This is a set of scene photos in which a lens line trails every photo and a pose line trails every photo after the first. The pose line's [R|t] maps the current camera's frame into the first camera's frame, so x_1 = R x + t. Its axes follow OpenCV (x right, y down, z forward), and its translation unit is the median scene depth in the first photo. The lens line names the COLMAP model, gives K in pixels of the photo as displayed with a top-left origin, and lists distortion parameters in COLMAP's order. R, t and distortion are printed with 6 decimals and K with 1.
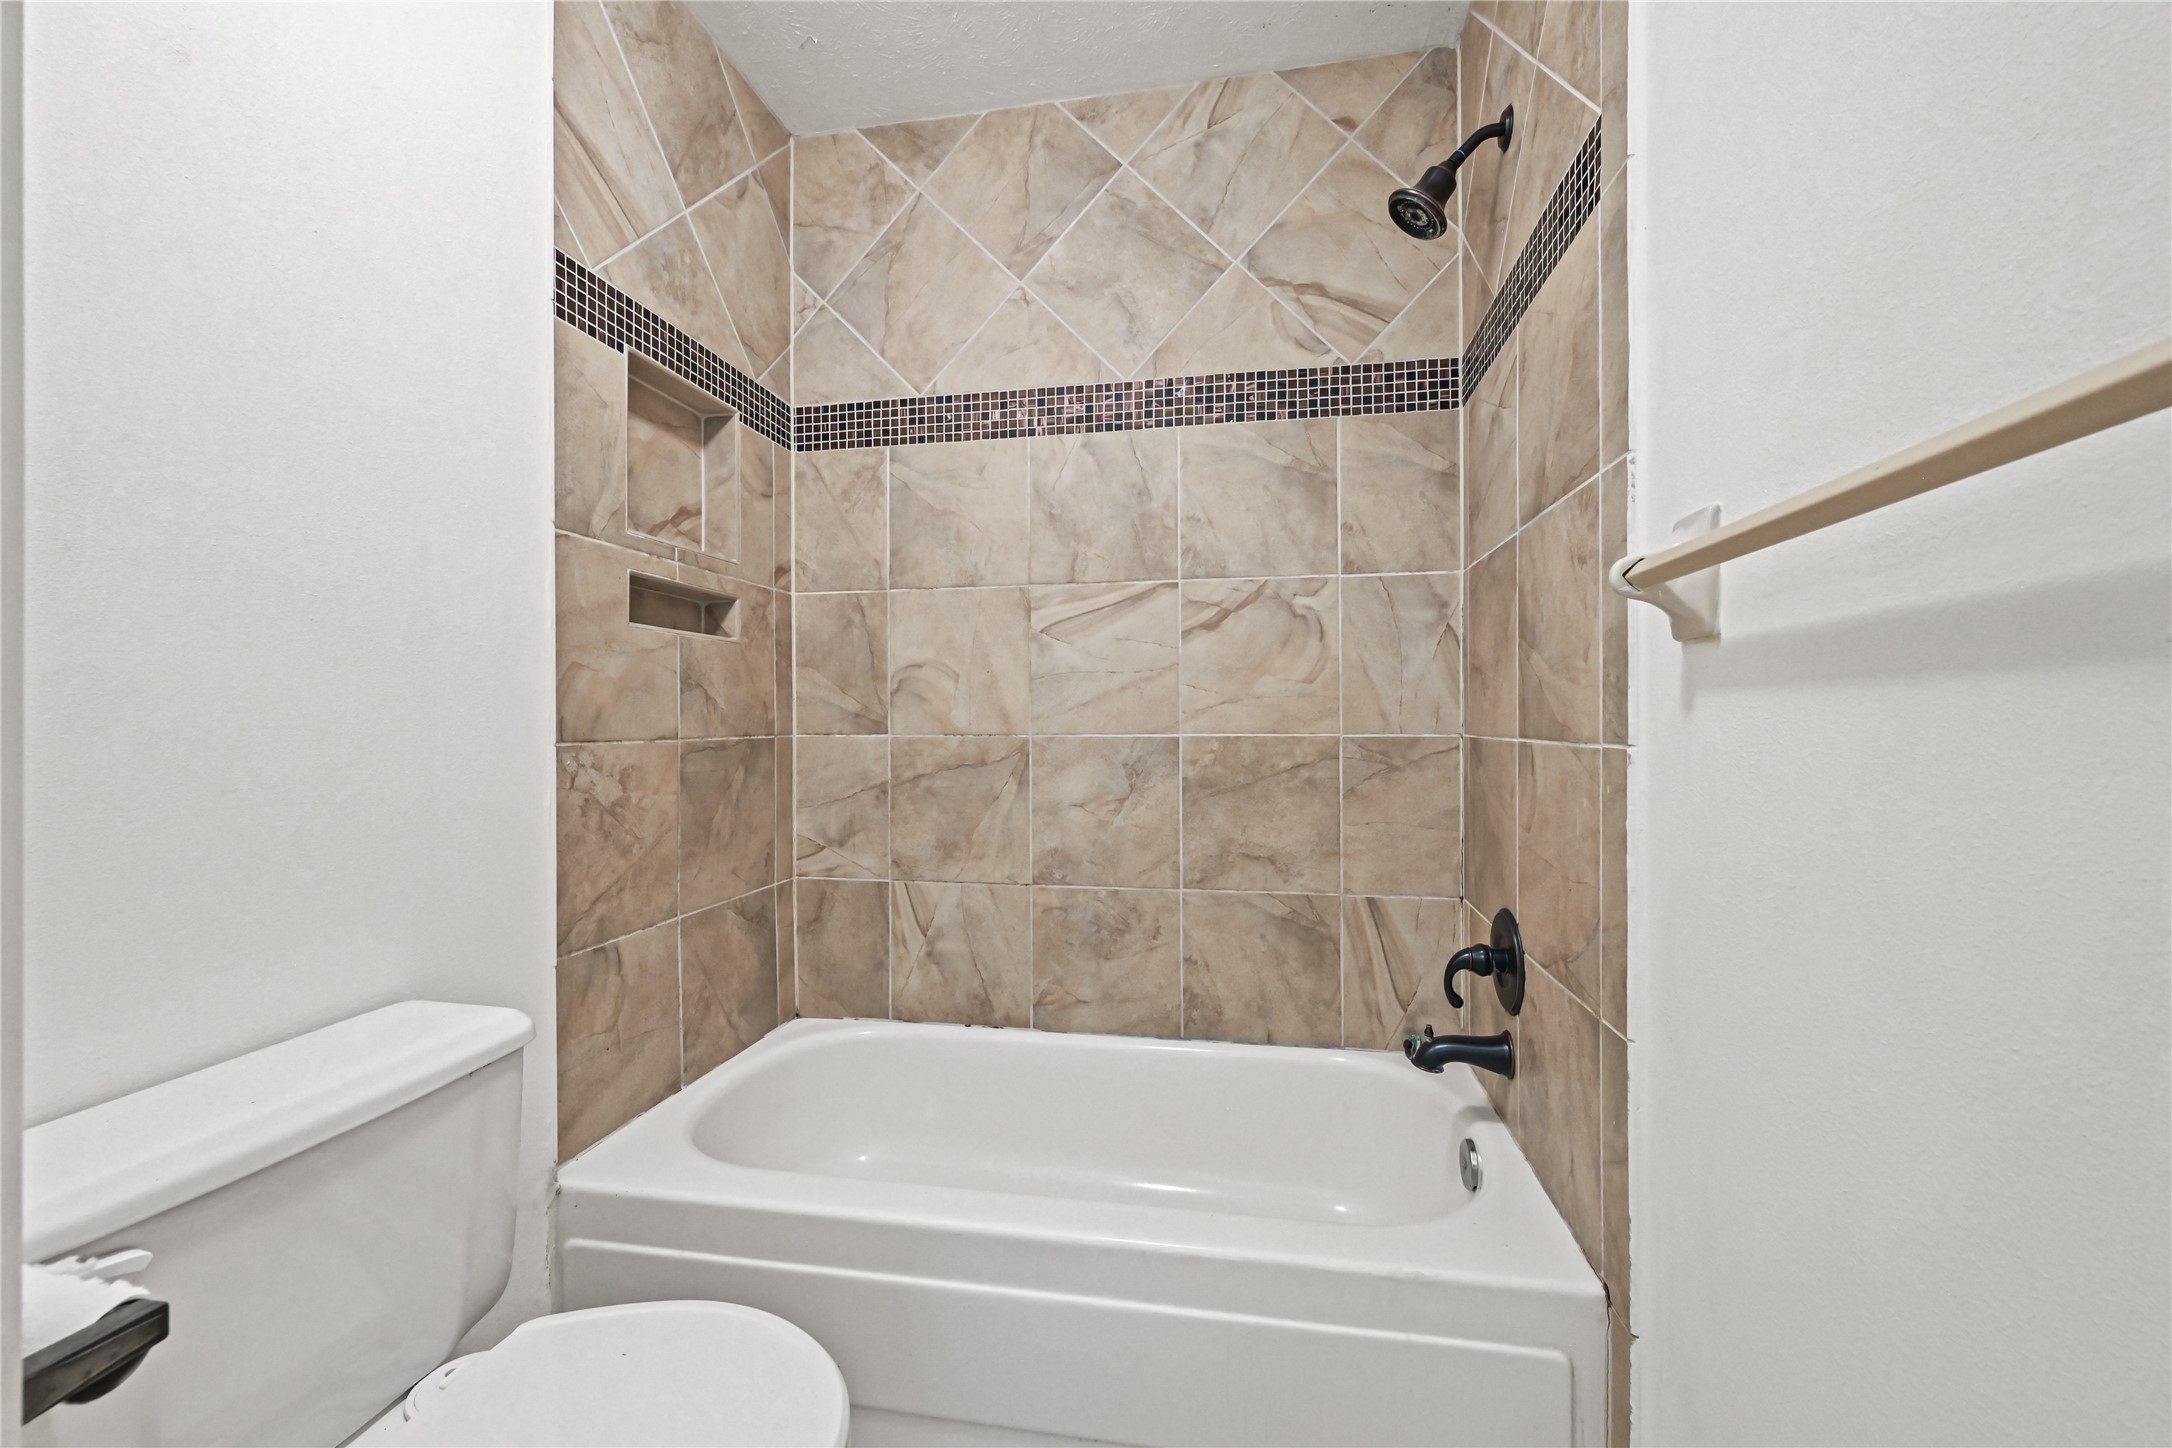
lens RADIAL K [[867.4, 0, 1089.7], [0, 867.4, 720.7], [0, 0, 1]] dist [0.003022, -0.000018]
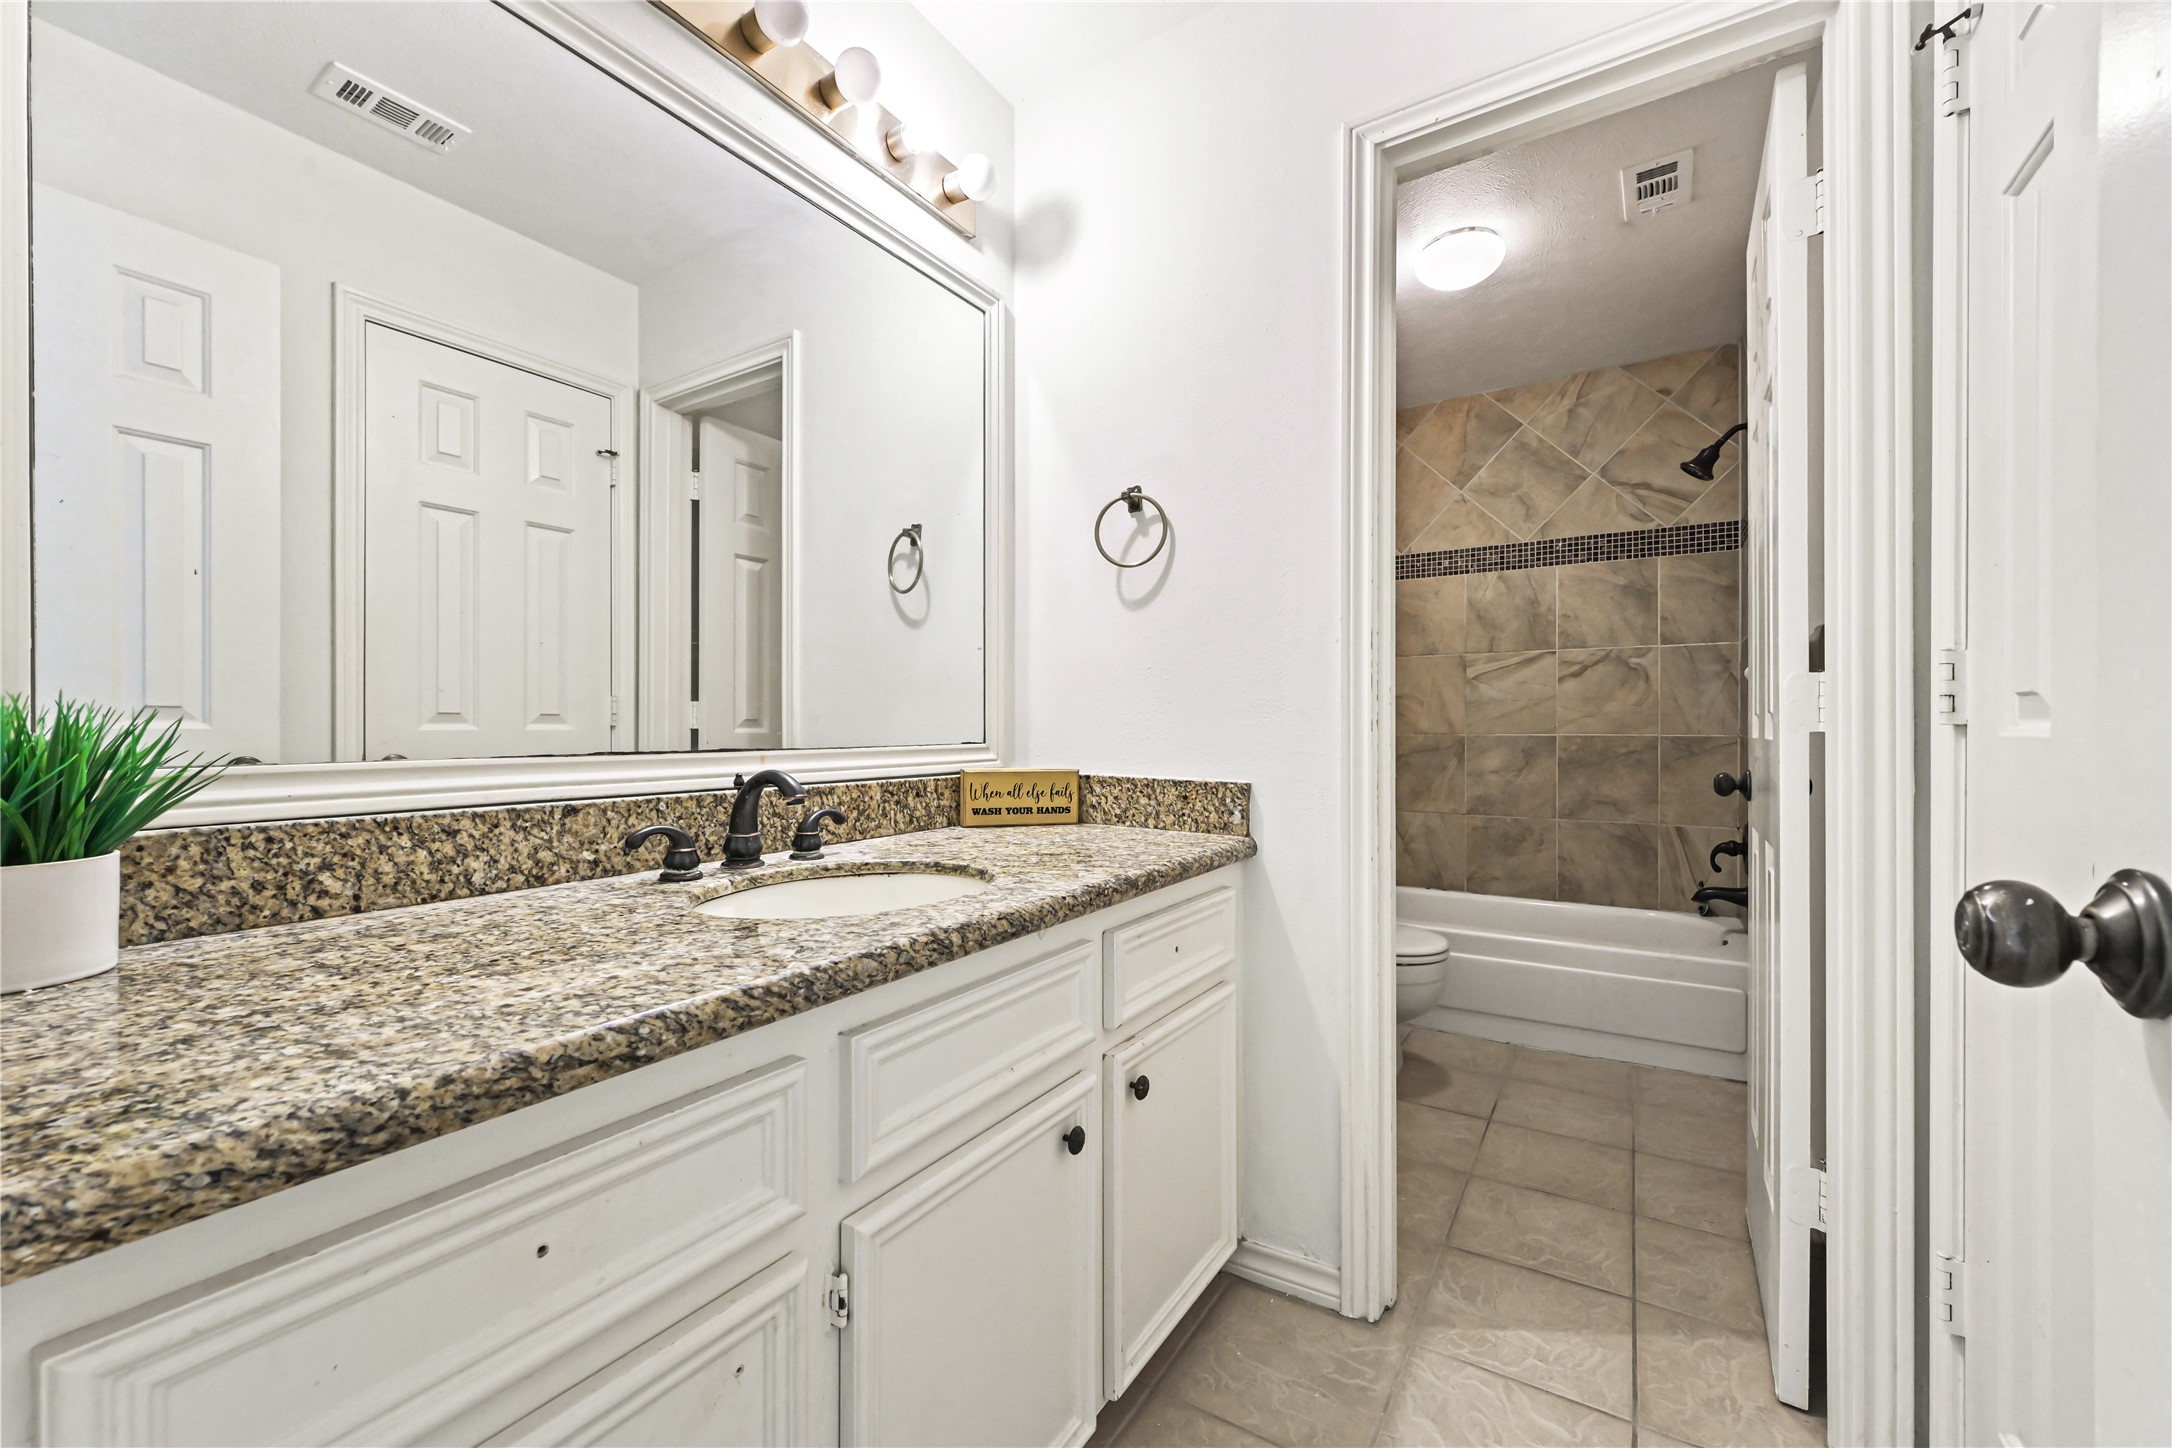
lens RADIAL K [[867.4, 0, 1082.1], [0, 867.4, 731.0], [0, 0, 1]] dist [0.003022, -0.000018]
pose [[0.928465, 0.005748, -0.371375, -0.145392], [-0.005794, 0.999983, 0.000993, 0.012724], [0.371375, 0.001230, 0.928482, -1.070468]]
